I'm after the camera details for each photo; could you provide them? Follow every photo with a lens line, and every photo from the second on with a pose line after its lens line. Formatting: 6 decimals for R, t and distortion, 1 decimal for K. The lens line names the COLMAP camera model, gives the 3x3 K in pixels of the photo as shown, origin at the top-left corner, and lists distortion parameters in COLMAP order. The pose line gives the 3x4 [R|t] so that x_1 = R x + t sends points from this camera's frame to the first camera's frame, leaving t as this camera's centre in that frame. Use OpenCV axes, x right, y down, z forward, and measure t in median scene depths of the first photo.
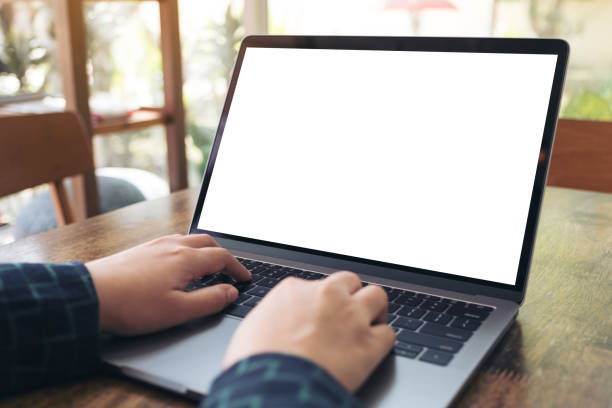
lens RADIAL K [[713.8, 0, 306.0], [0, 713.8, 204.0], [0, 0, 1]] dist [0.014117, 0.007108]
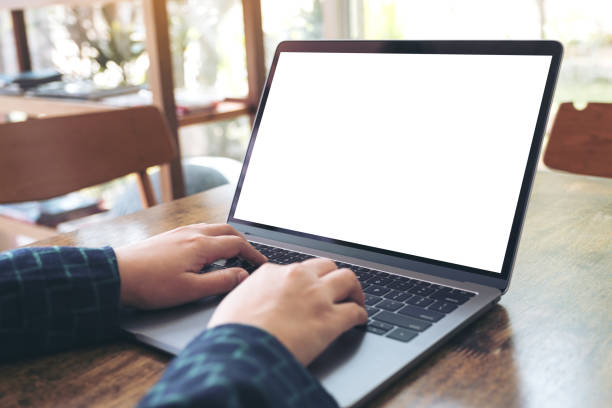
lens RADIAL K [[738.0, 0, 306.0], [0, 738.0, 204.0], [0, 0, 1]] dist [0.061341, 0.004715]
pose [[0.987187, 0.002587, -0.159548, 0.196010], [0.000799, 0.999776, 0.021155, -0.016269], [0.159567, -0.021012, 0.986963, -0.162205]]
